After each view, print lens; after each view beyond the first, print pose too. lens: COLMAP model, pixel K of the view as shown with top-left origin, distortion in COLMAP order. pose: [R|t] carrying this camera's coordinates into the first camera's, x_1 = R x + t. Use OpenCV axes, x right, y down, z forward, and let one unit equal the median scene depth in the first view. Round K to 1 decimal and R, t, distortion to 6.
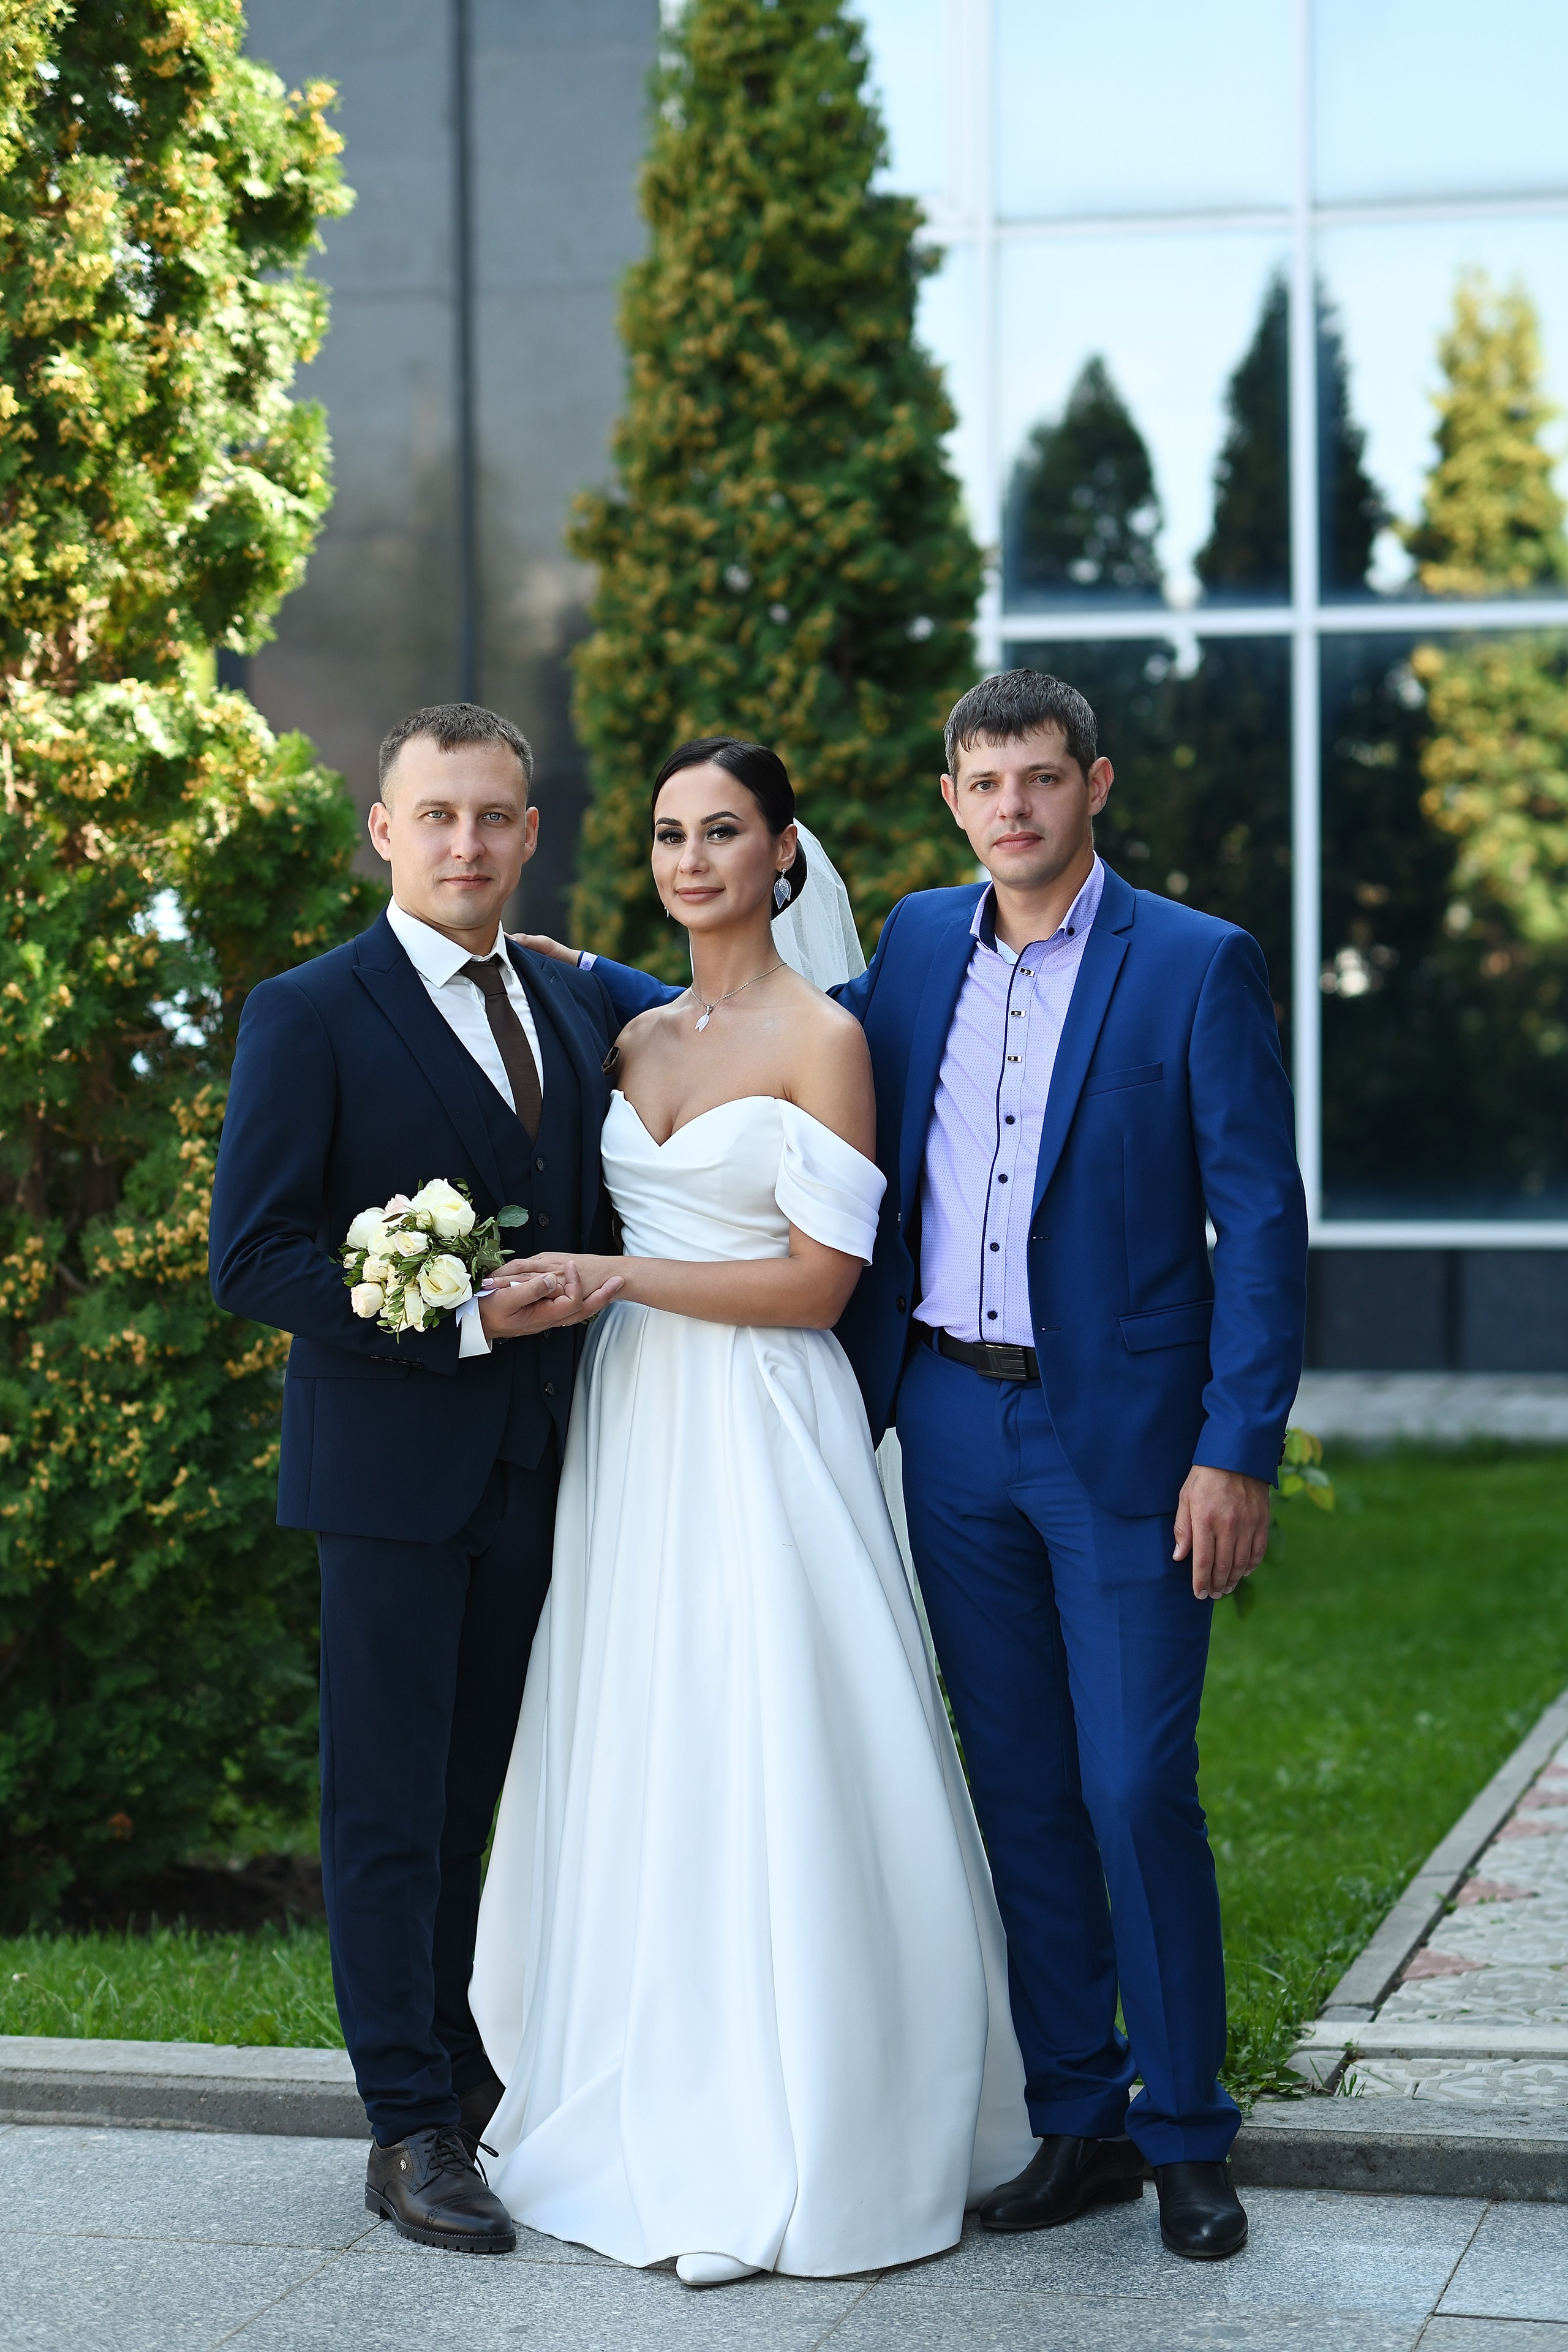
lens RADIAL K [[5651.3, 0, 791.5], [0, 5651.3, 1155.8], [0, 0, 1]] dist [0.030407, 0.066618]
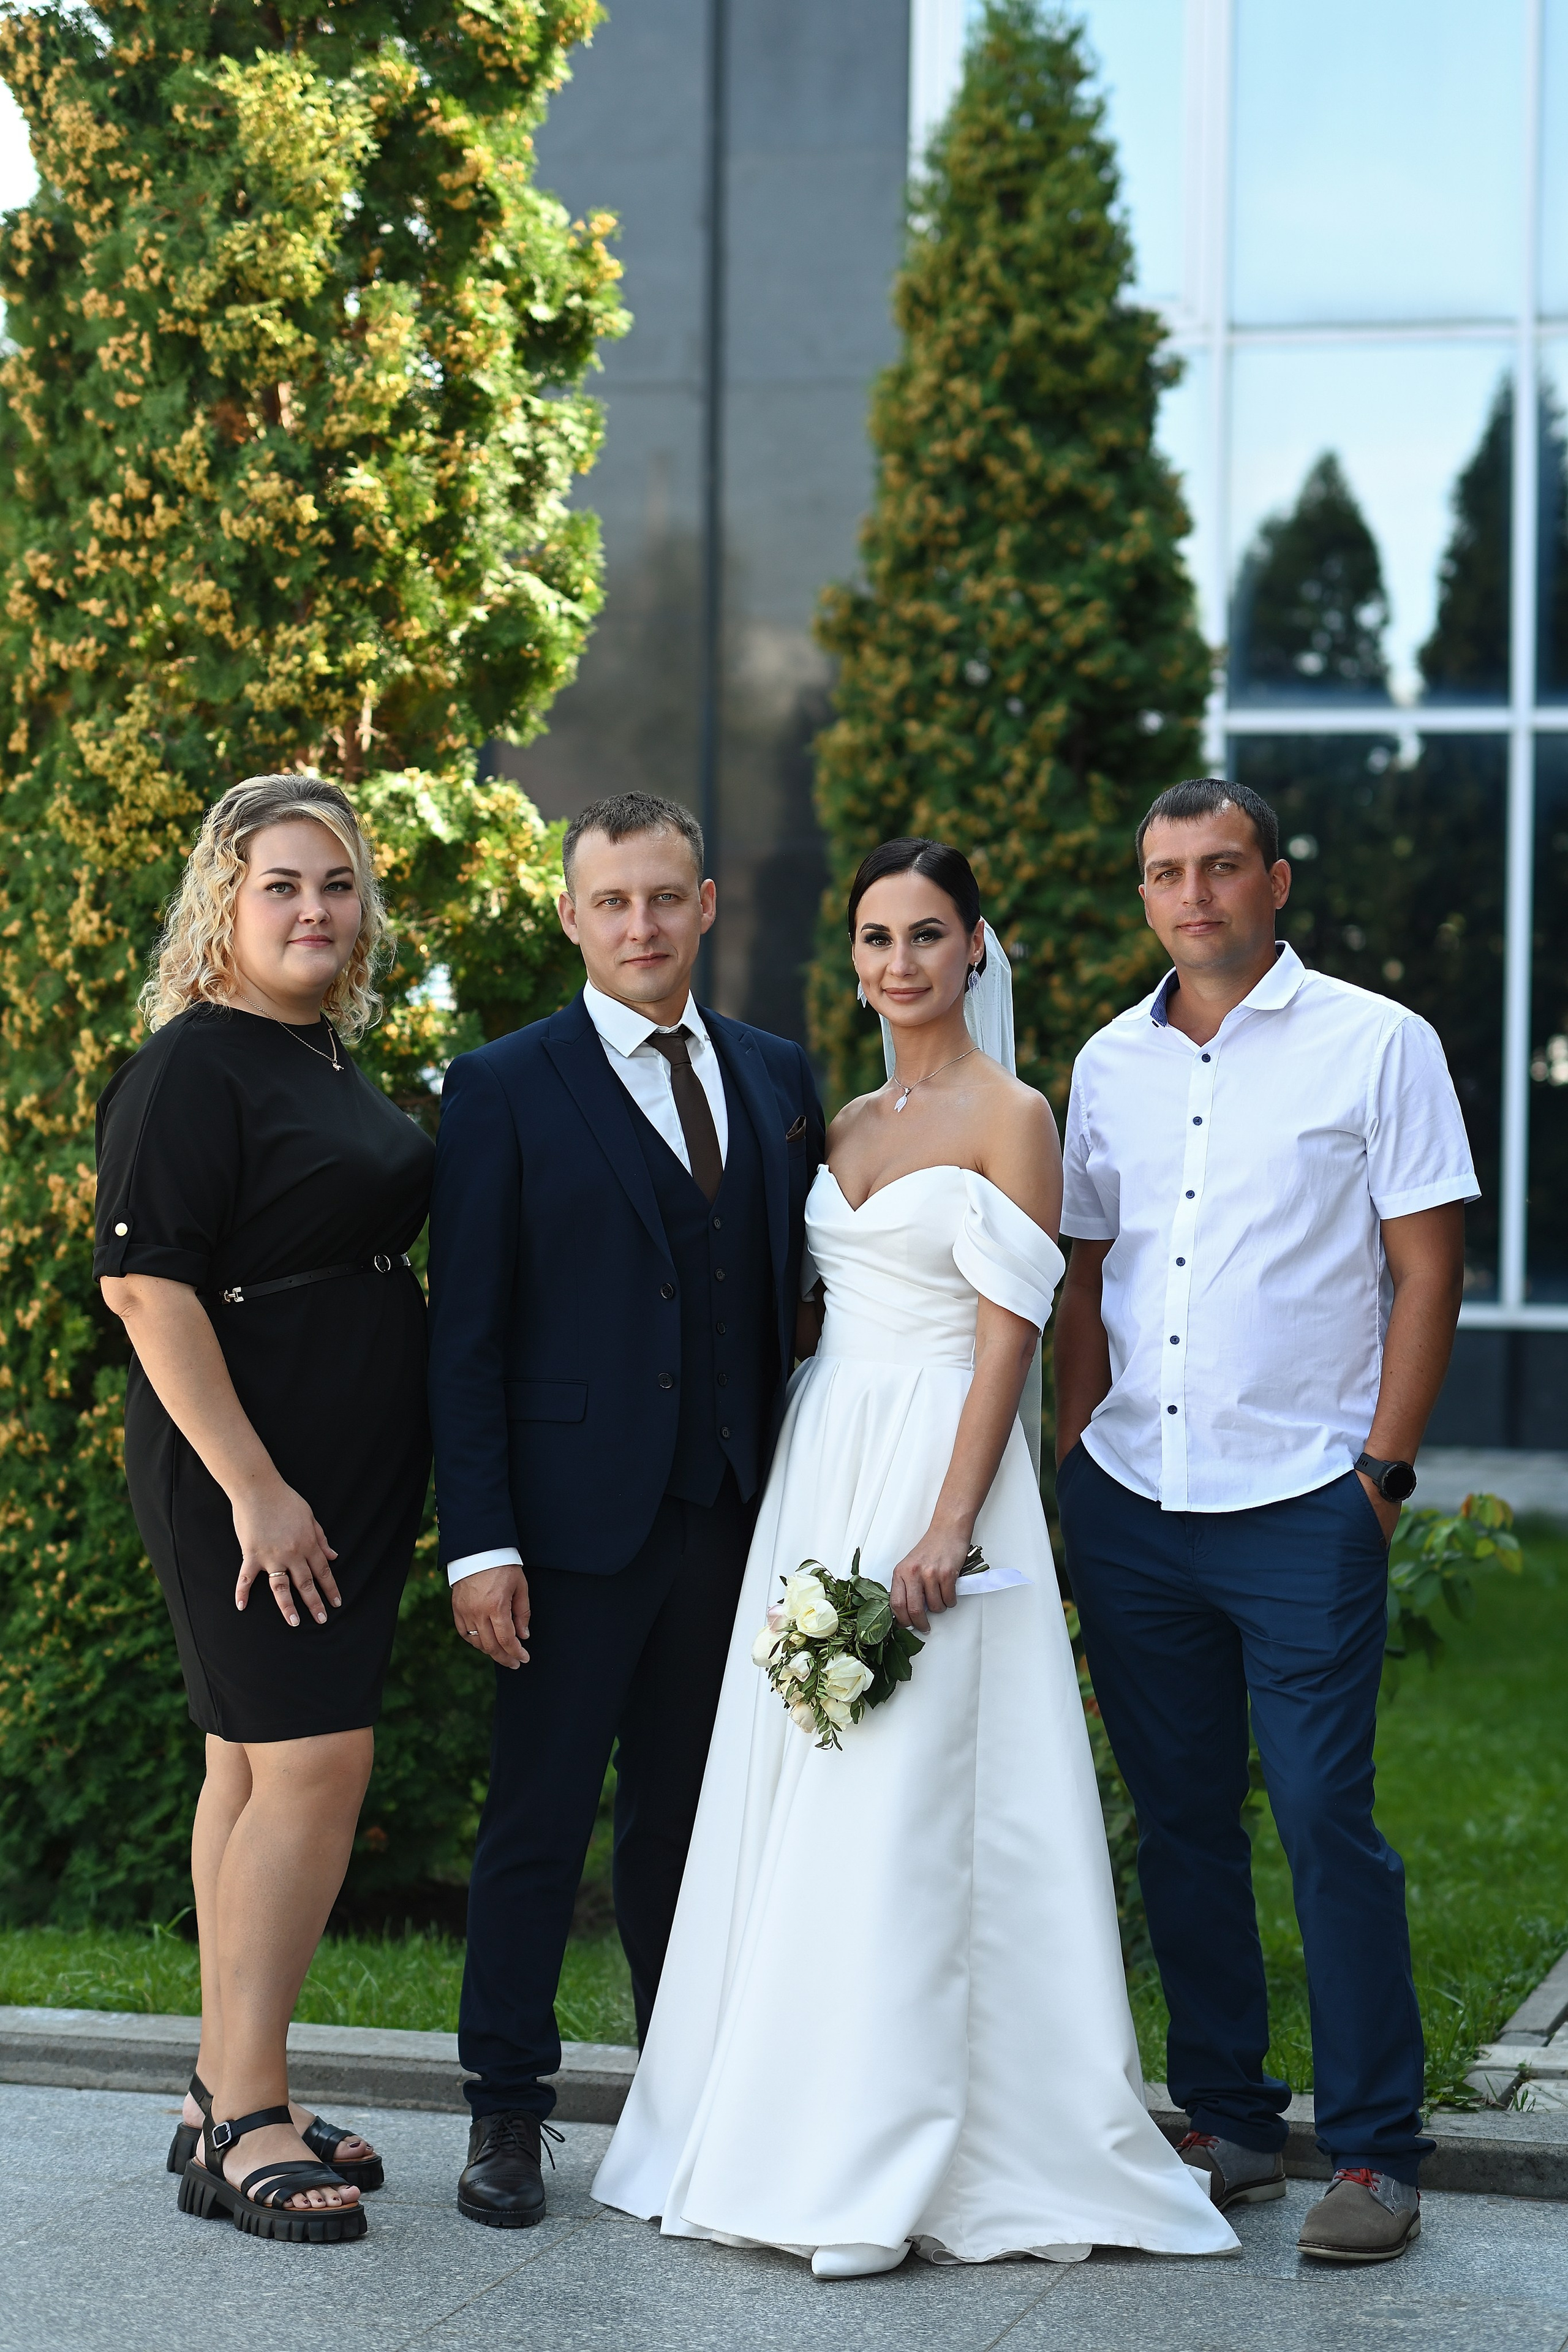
lens RADIAL K [[5682.6, 0, 791.4], [0, 5682.6, 1141.2], [0, 0, 1]] dist [0.010250, 0.552280]
pose [[0.998985, 0.024258, -0.037956, -0.002574], [-0.024811, 0.999592, -0.014178, -0.000046], [0.037596, 0.015106, 0.999179, -0.071920]]
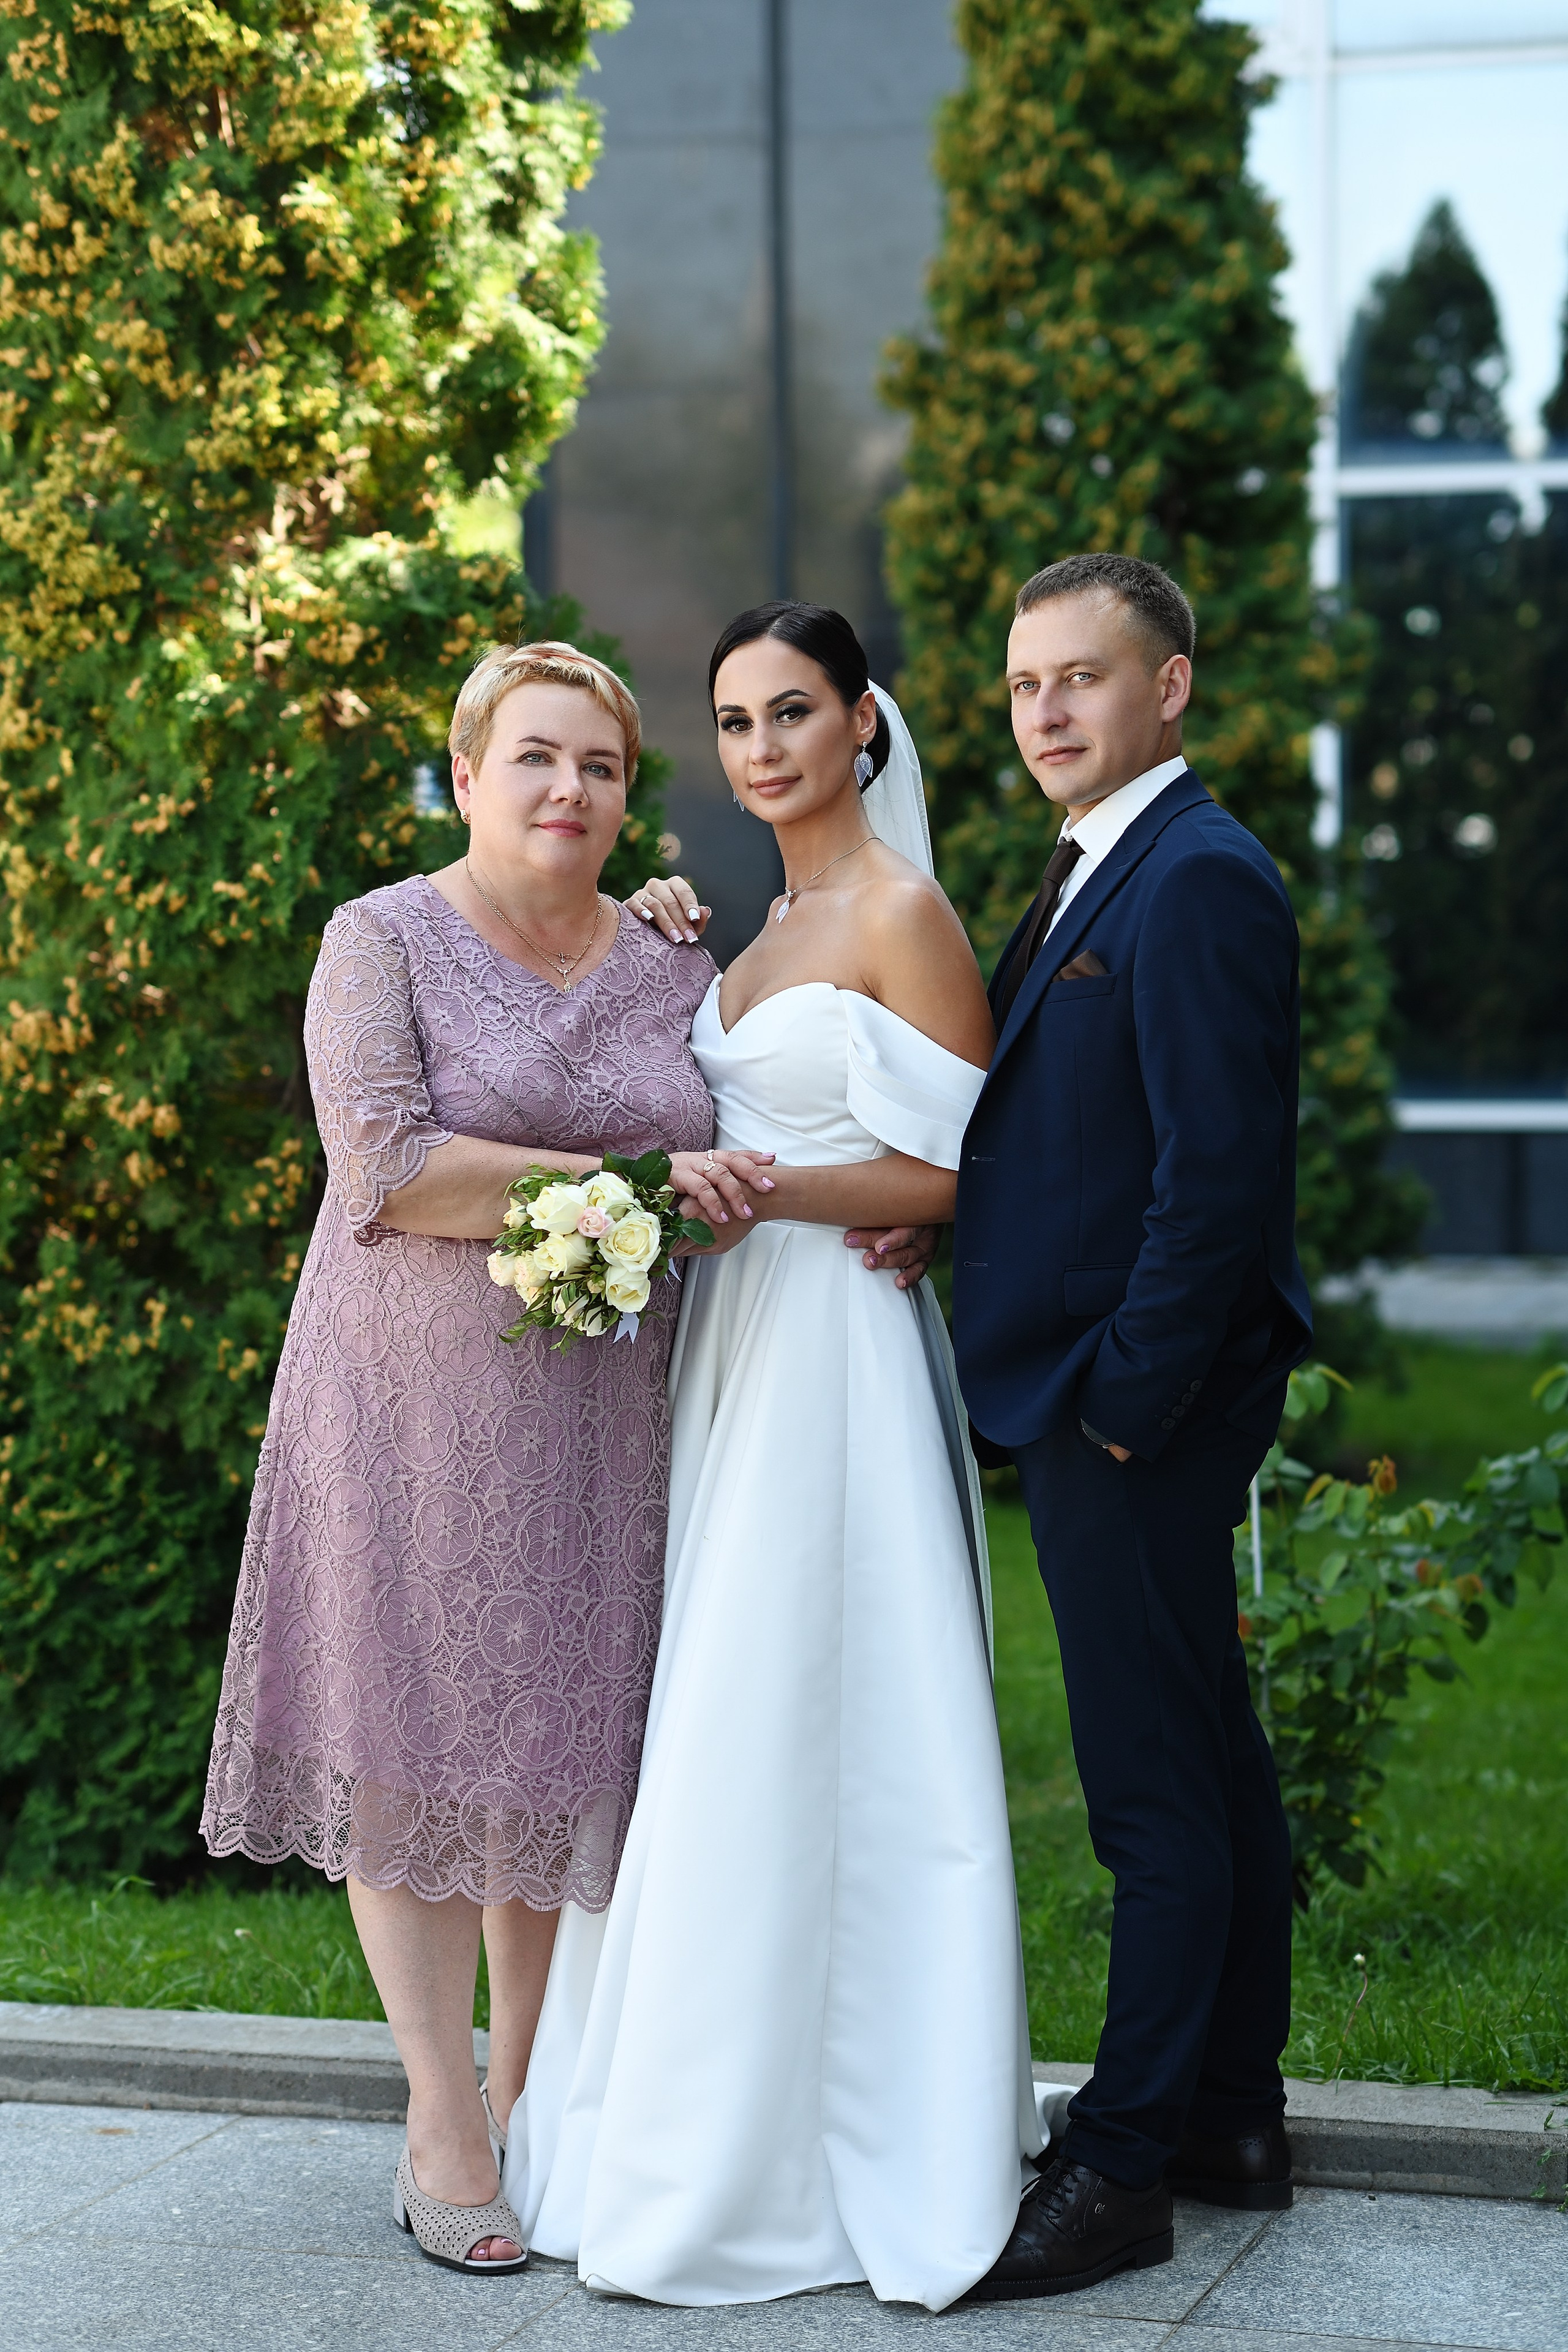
lens RADIAL K [[5651.3, 0, 791.5], [0, 5651.3, 1155.8], [0, 0, 1]] dist [0.030407, 0.066618]
pose [[0.998175, 0.001621, -0.060360, 0.005325], [-0.000160, 0.999707, 0.024198, -0.004810], [0.060381, -0.024144, 0.997883, 0.076999]]
